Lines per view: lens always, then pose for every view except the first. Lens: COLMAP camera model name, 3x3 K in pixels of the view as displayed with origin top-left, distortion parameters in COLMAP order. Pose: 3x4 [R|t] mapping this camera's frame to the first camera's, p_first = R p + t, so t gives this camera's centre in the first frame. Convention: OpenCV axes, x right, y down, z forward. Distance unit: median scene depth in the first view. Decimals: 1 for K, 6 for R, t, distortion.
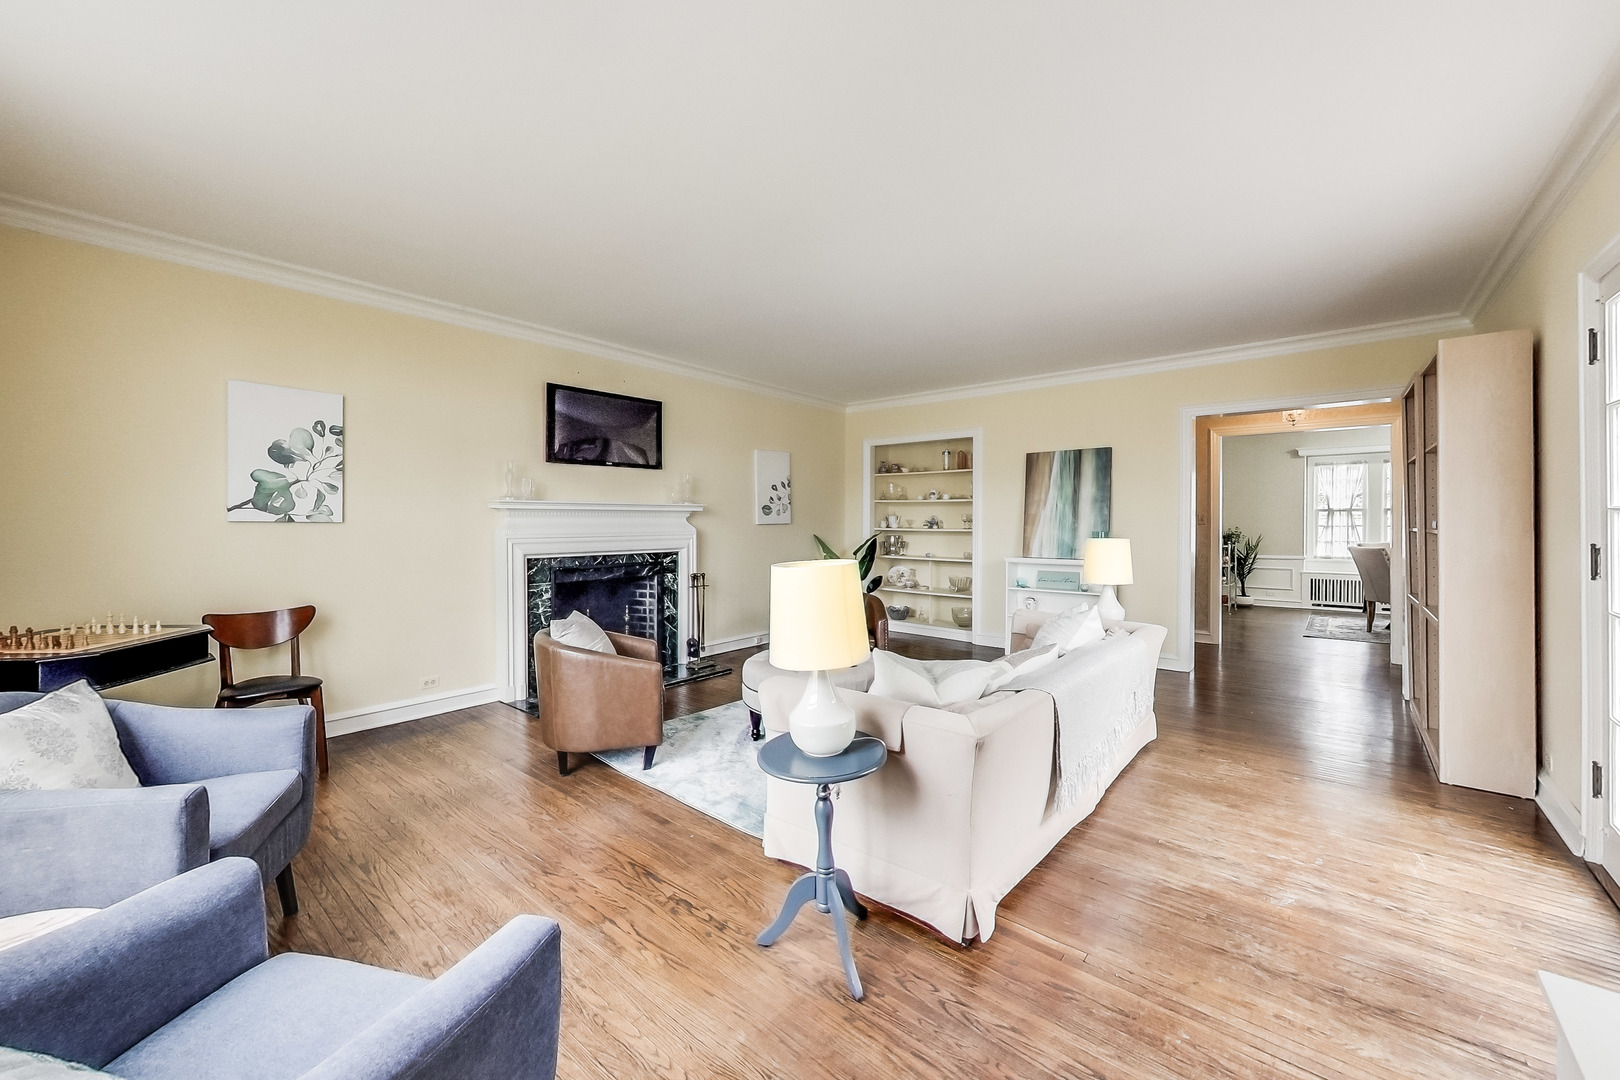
lens RADIAL K [[635.1, 0, 799.0], [0, 635.1, 517.3], [0, 0, 1]] dist [-0.000182, -0.000060]
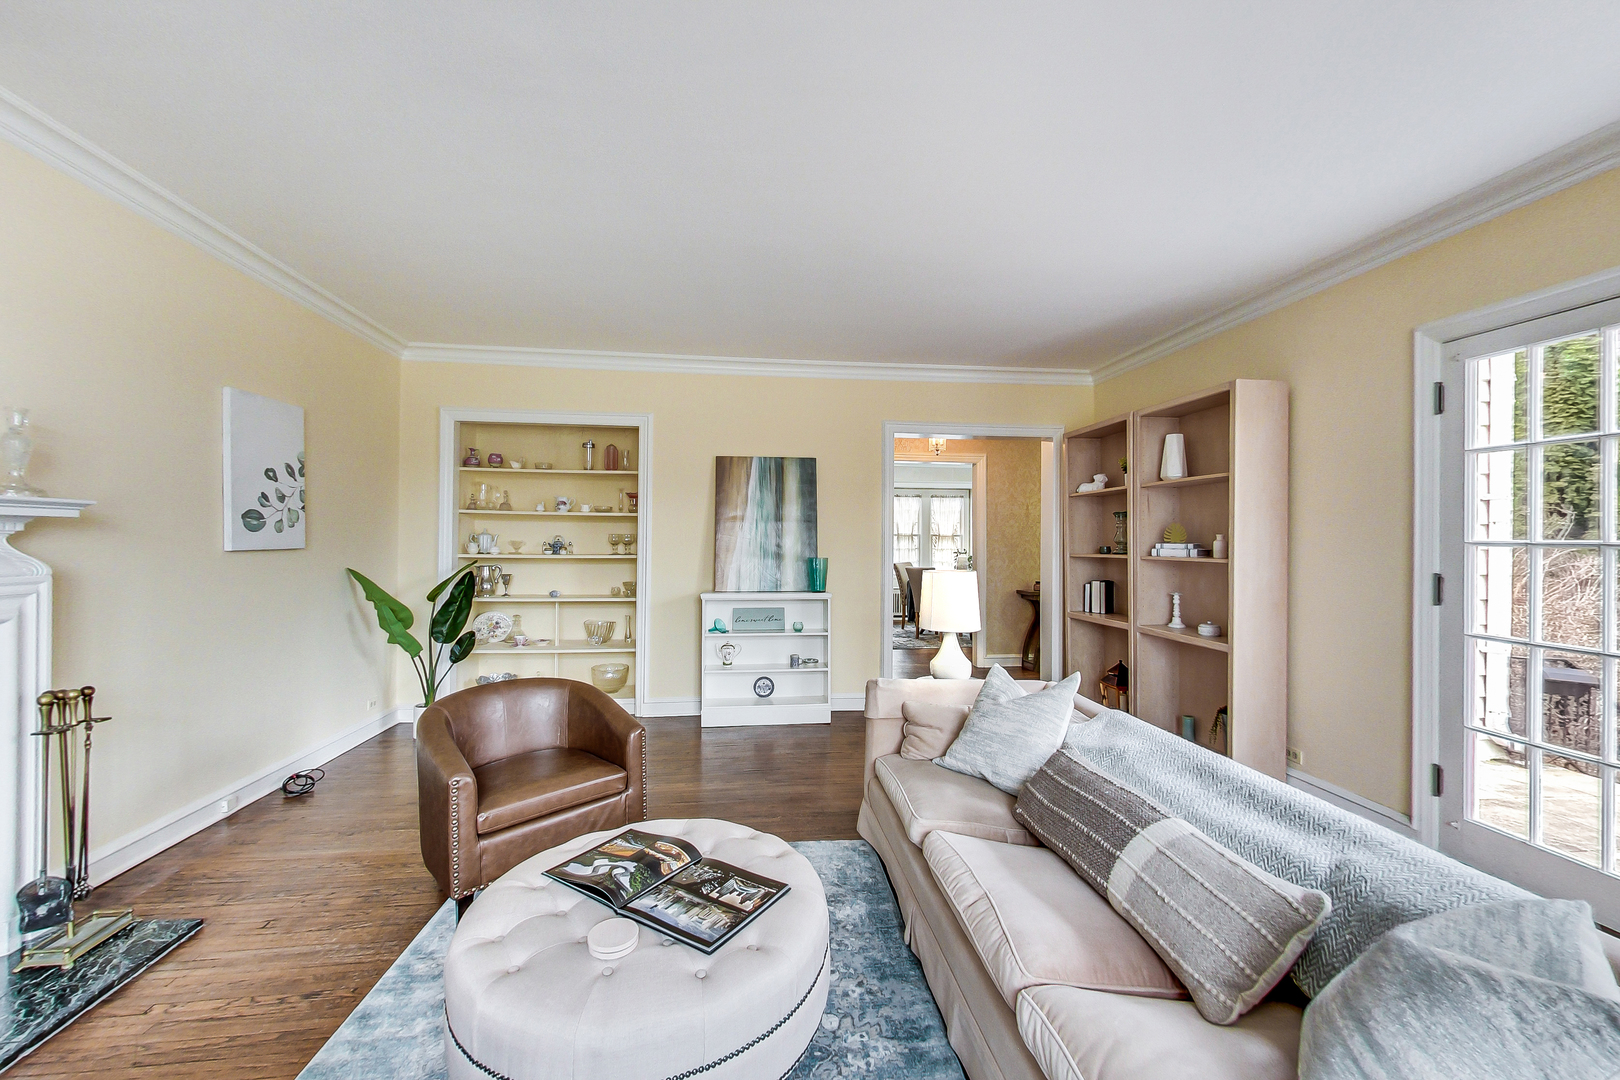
lens RADIAL K [[630.3, 0, 810.3], [0, 630.3, 538.5], [0, 0, 1]] dist [0.001056, -0.000406]
pose [[0.668646, 0.007425, 0.743544, -0.135039], [-0.010344, 0.999946, -0.000684, -0.002121], [-0.743509, -0.007234, 0.668687, 0.419912]]
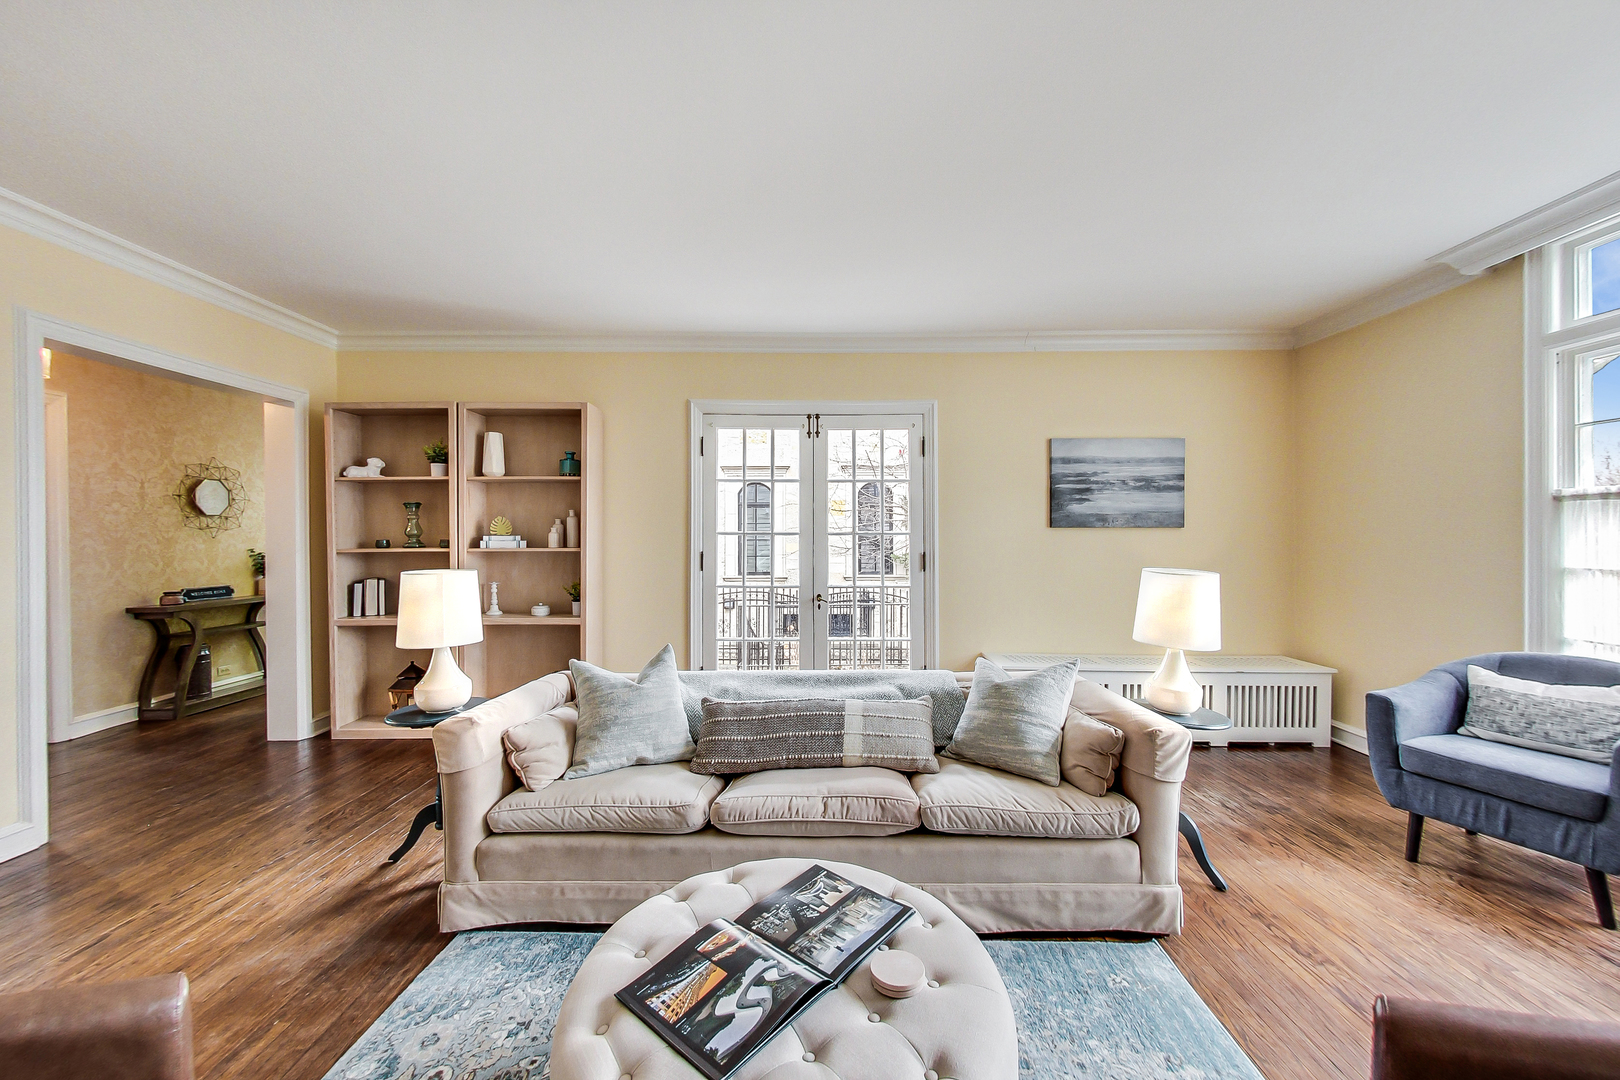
lens RADIAL K [[630.3, 0, 810.3], [0, 630.3, 538.5], [0, 0, 1]] dist [0.001056, -0.000406]
pose [[-0.658712, -0.002655, 0.752391, -0.148992], [-0.000941, 0.999996, 0.002704, -0.000456], [-0.752395, 0.001073, -0.658711, 0.782889]]
